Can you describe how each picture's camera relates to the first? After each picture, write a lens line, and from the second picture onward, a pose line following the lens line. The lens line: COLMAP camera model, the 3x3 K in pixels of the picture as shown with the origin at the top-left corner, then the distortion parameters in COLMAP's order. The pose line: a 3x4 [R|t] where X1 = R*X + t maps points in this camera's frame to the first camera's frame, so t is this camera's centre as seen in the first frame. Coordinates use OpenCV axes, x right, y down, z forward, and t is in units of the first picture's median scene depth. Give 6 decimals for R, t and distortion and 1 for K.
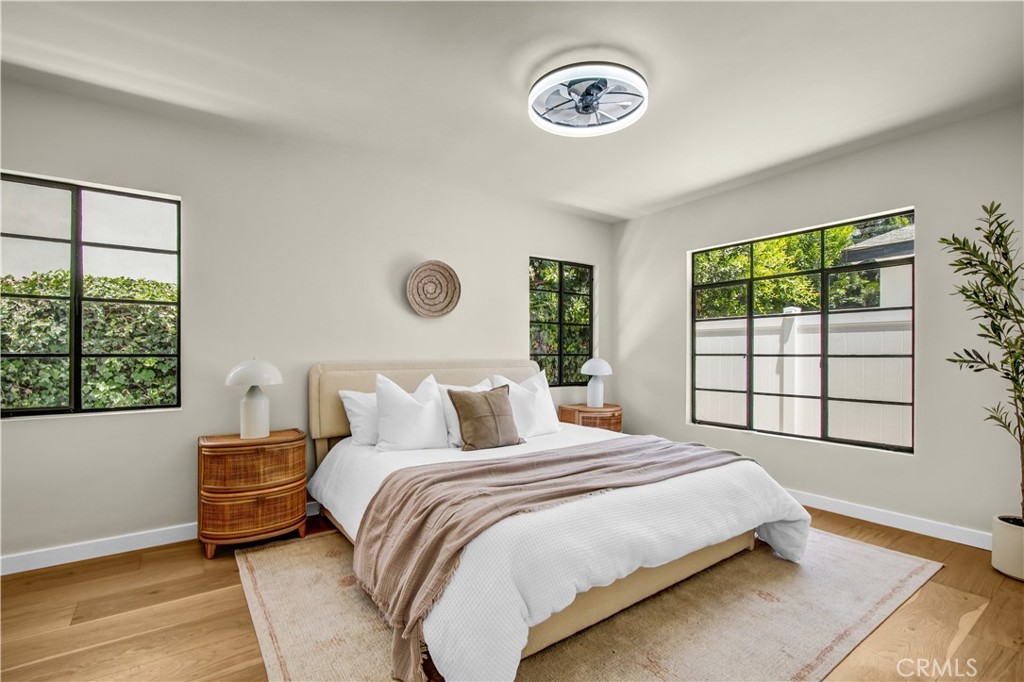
lens RADIAL K [[471.4, 0, 514.3], [0, 471.4, 349.0], [0, 0, 1]] dist [0.001599, -0.000036]
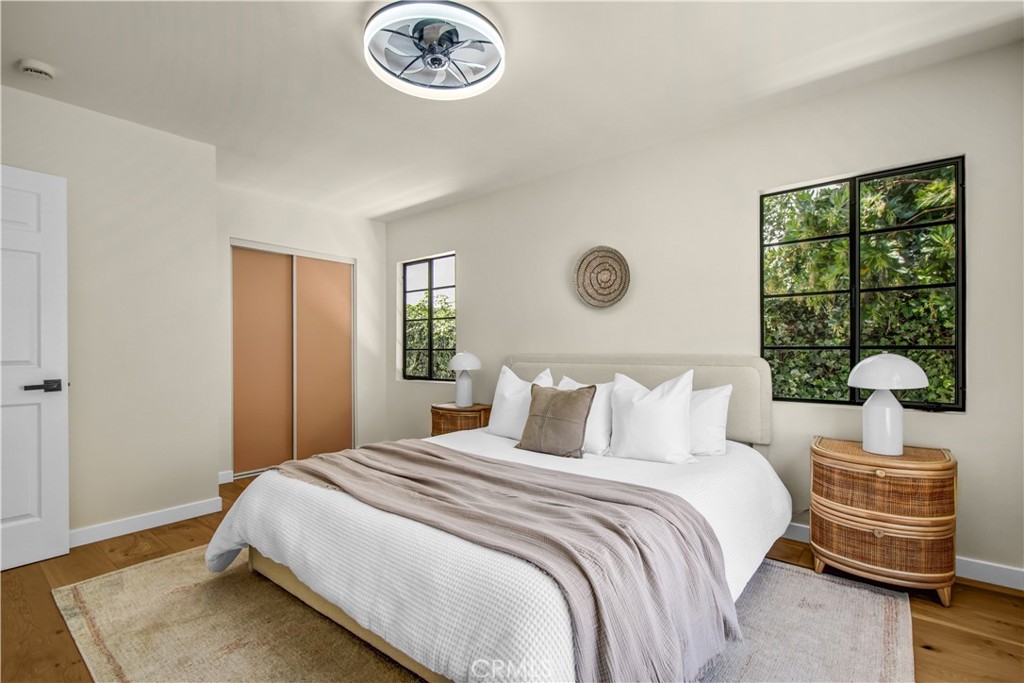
lens RADIAL K [[464.7, 0, 513.3], [0, 464.7, 338.6], [0, 0, 1]] dist [0.000575, -0.000850]
pose [[0.252869, -0.020281, -0.967288, 0.665092], [0.014042, 0.999752, -0.017291, 0.005988], [0.967399, -0.009210, 0.253091, 0.603839]]
